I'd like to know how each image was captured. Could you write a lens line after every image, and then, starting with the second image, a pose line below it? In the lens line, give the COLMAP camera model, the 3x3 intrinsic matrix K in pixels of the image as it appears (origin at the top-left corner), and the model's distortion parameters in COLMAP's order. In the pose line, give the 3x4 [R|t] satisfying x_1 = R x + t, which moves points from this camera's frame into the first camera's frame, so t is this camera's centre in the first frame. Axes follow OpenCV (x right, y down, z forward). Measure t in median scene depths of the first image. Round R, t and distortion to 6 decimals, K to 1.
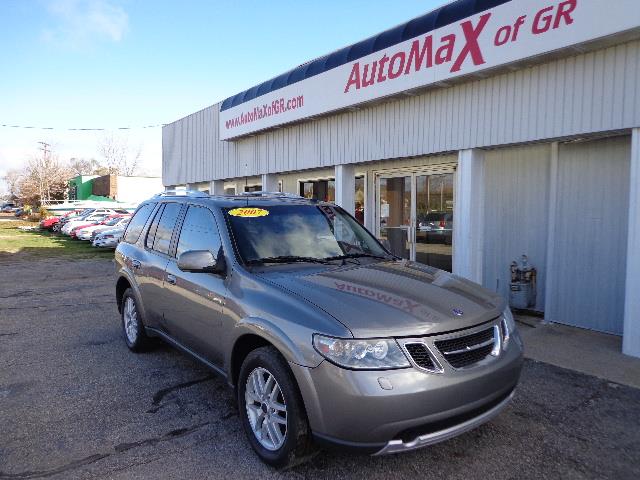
lens RADIAL K [[480.2, 0, 314.9], [0, 480.2, 242.1], [0, 0, 1]] dist [0.005941, 0.000874]
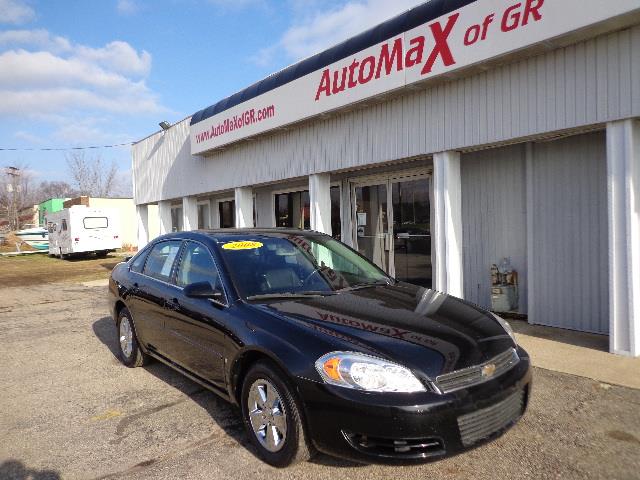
lens RADIAL K [[480.2, 0, 315.1], [0, 480.2, 241.8], [0, 0, 1]] dist [0.005941, 0.000874]
pose [[0.998201, -0.038830, 0.045674, 0.006347], [0.040338, 0.998655, -0.032580, 0.011593], [-0.044347, 0.034364, 0.998425, 0.036975]]
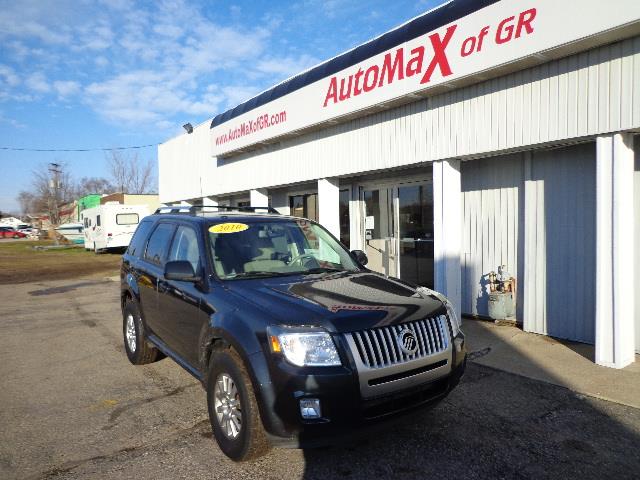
lens RADIAL K [[480.2, 0, 312.6], [0, 480.2, 242.2], [0, 0, 1]] dist [0.005941, 0.000874]
pose [[0.999527, -0.019351, -0.023893, 0.069464], [0.018648, 0.999397, -0.029306, 0.001918], [0.024446, 0.028846, 0.999285, 0.000997]]
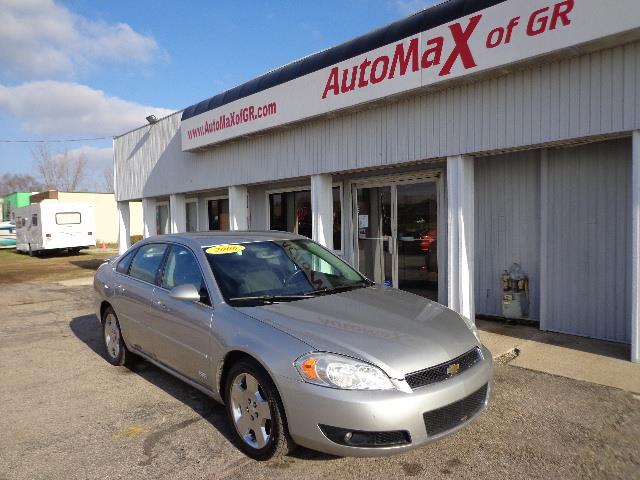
lens RADIAL K [[480.2, 0, 316.7], [0, 480.2, 243.0], [0, 0, 1]] dist [0.005941, 0.000874]
pose [[0.994033, -0.025308, 0.106103, -0.069059], [0.028153, 0.999281, -0.025403, -0.000663], [-0.105384, 0.028239, 0.994031, 0.071996]]
